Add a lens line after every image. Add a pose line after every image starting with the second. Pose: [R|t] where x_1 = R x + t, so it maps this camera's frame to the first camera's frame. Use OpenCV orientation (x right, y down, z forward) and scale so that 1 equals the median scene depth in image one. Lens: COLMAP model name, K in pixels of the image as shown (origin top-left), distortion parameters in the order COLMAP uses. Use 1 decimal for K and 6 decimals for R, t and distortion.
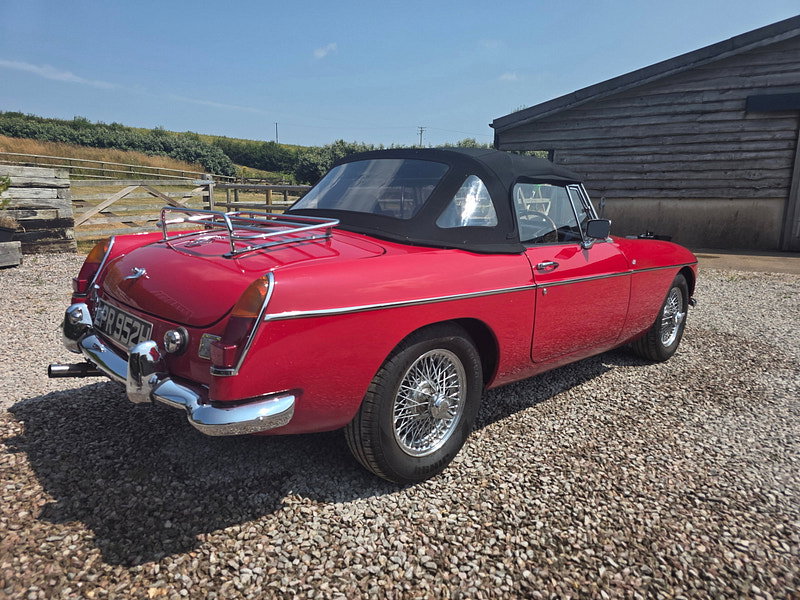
lens RADIAL K [[543.9, 0, 403.5], [0, 543.9, 292.2], [0, 0, 1]] dist [0.039899, -0.034474]
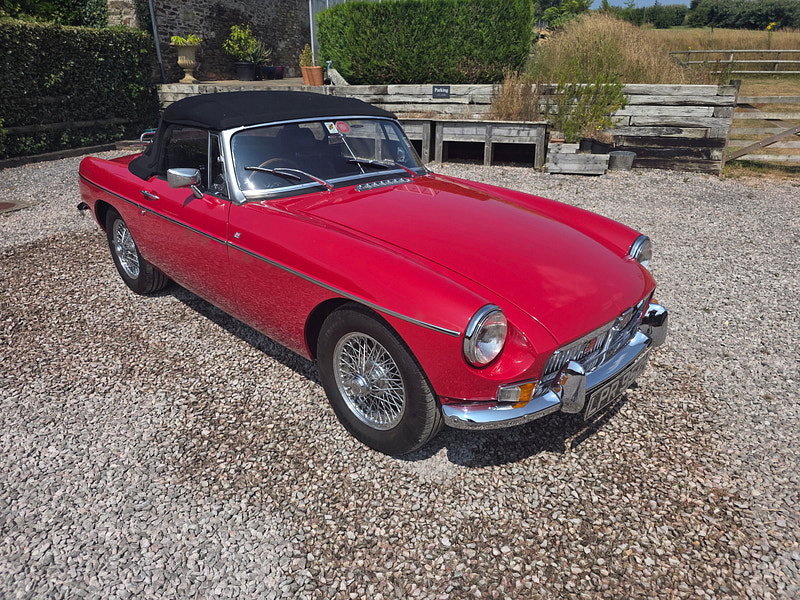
lens RADIAL K [[552.0, 0, 399.7], [0, 552.0, 307.9], [0, 0, 1]] dist [0.025486, -0.022718]
pose [[0.005141, 0.358007, -0.933705, 1.406924], [-0.183572, 0.918187, 0.351046, -0.330600], [0.982993, 0.169598, 0.070440, 1.380038]]
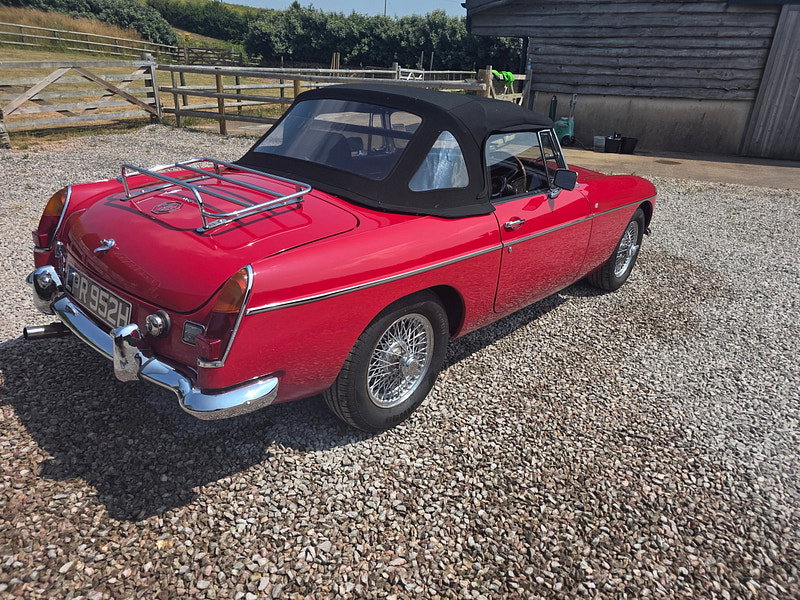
lens RADIAL K [[543.9, 0, 411.0], [0, 543.9, 310.2], [0, 0, 1]] dist [0.039899, -0.034474]
pose [[0.996785, -0.004831, 0.079972, -0.012500], [-0.014152, 0.971867, 0.235104, -0.116144], [-0.078858, -0.235480, 0.968675, -0.022388]]
